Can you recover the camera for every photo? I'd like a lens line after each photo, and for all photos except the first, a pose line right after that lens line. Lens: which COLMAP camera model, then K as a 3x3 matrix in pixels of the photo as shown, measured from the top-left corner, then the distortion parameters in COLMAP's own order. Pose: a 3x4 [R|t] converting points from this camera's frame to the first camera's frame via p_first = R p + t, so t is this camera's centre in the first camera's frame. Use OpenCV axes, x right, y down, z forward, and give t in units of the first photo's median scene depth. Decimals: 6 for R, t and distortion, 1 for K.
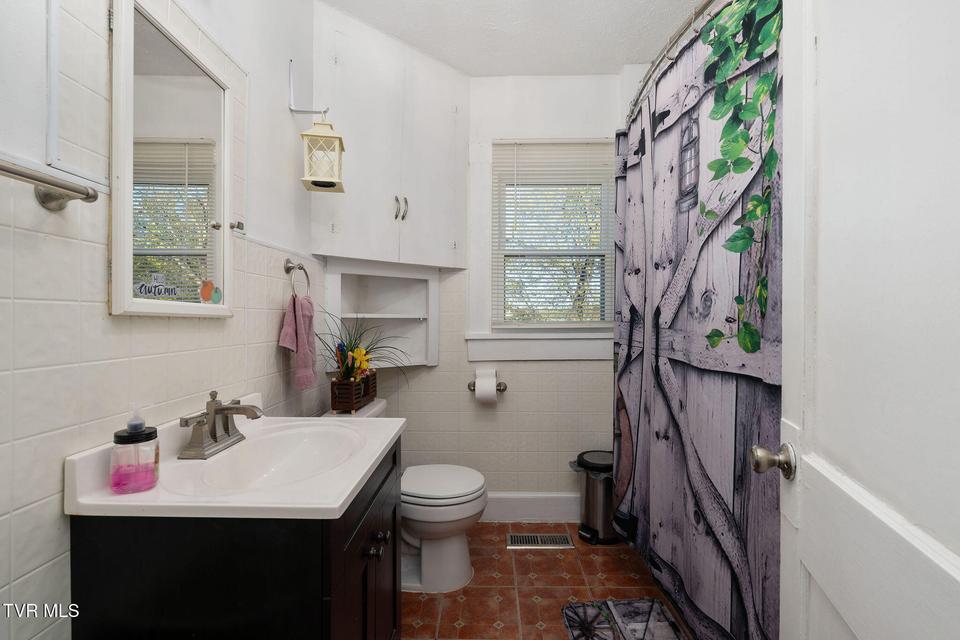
lens RADIAL K [[426.7, 0, 480.0], [0, 426.7, 320.0], [0, 0, 1]] dist [-0.001743, -0.000330]
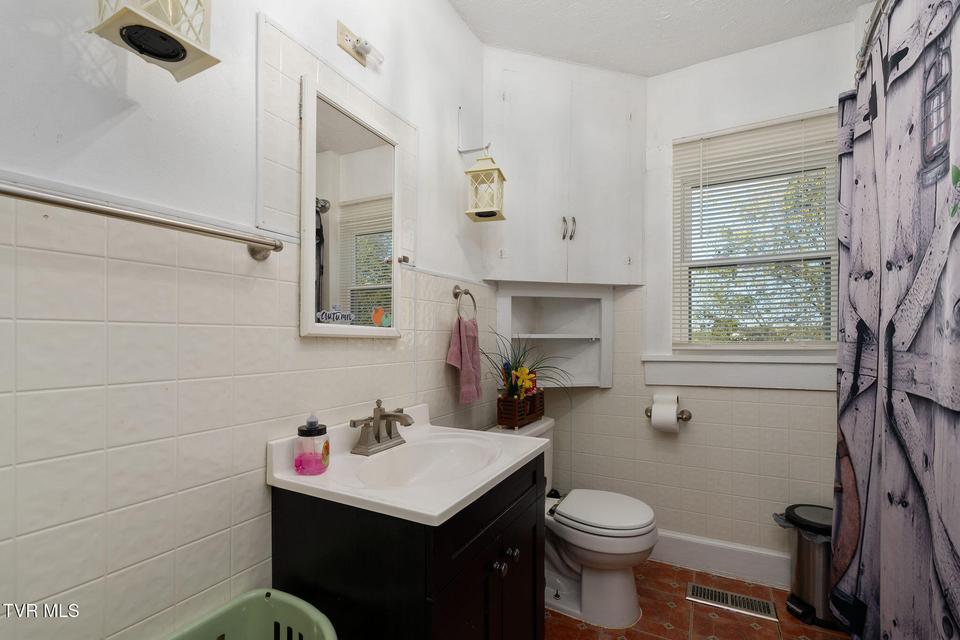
lens RADIAL K [[420.4, 0, 500.0], [0, 420.4, 338.1], [0, 0, 1]] dist [-0.001659, 0.000252]
pose [[0.897128, -0.003310, -0.441758, 0.121701], [0.000826, 0.999983, -0.005816, 0.000852], [0.441769, 0.004853, 0.897116, 0.056424]]
